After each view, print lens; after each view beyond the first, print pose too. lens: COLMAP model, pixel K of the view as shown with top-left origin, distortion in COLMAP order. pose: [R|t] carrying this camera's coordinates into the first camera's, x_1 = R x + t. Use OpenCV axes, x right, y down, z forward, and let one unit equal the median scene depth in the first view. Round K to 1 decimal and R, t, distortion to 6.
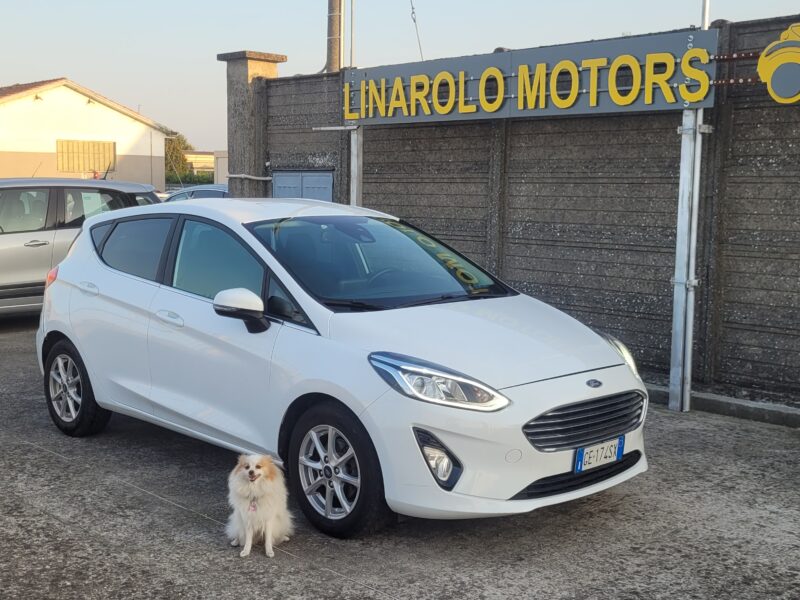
lens RADIAL K [[1011.2, 0, 395.9], [0, 1011.2, 299.4], [0, 0, 1]] dist [0.027452, 0.038758]
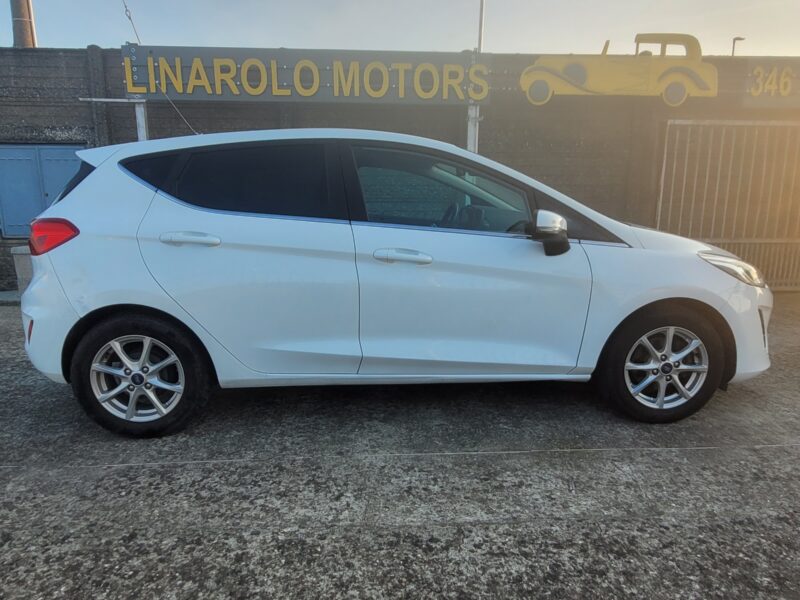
lens RADIAL K [[527.8, 0, 398.0], [0, 527.8, 301.4], [0, 0, 1]] dist [0.012909, -0.005093]
pose [[0.649248, -0.153108, 0.745007, -0.429478], [0.089745, 0.988107, 0.124858, 0.000000], [-0.755264, -0.014203, 0.655267, 0.534945]]
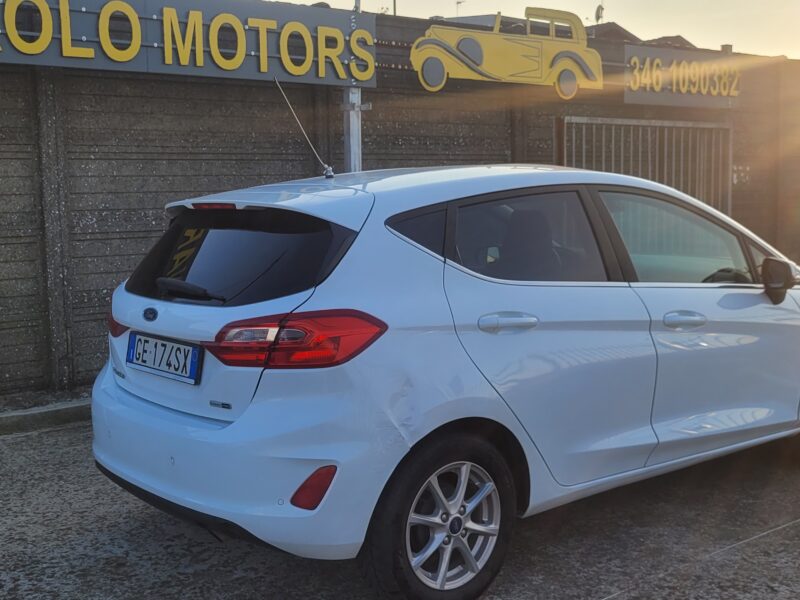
lens RADIAL K [[1011.2, 0, 395.9], [0, 1011.2, 299.4], [0, 0, 1]] dist [0.027452, 0.038758]
pose [[0.087988, -0.121322, 0.988706, -0.741081], [0.128285, 0.985670, 0.109533, -0.079228], [-0.987826, 0.117199, 0.102291, 0.856344]]
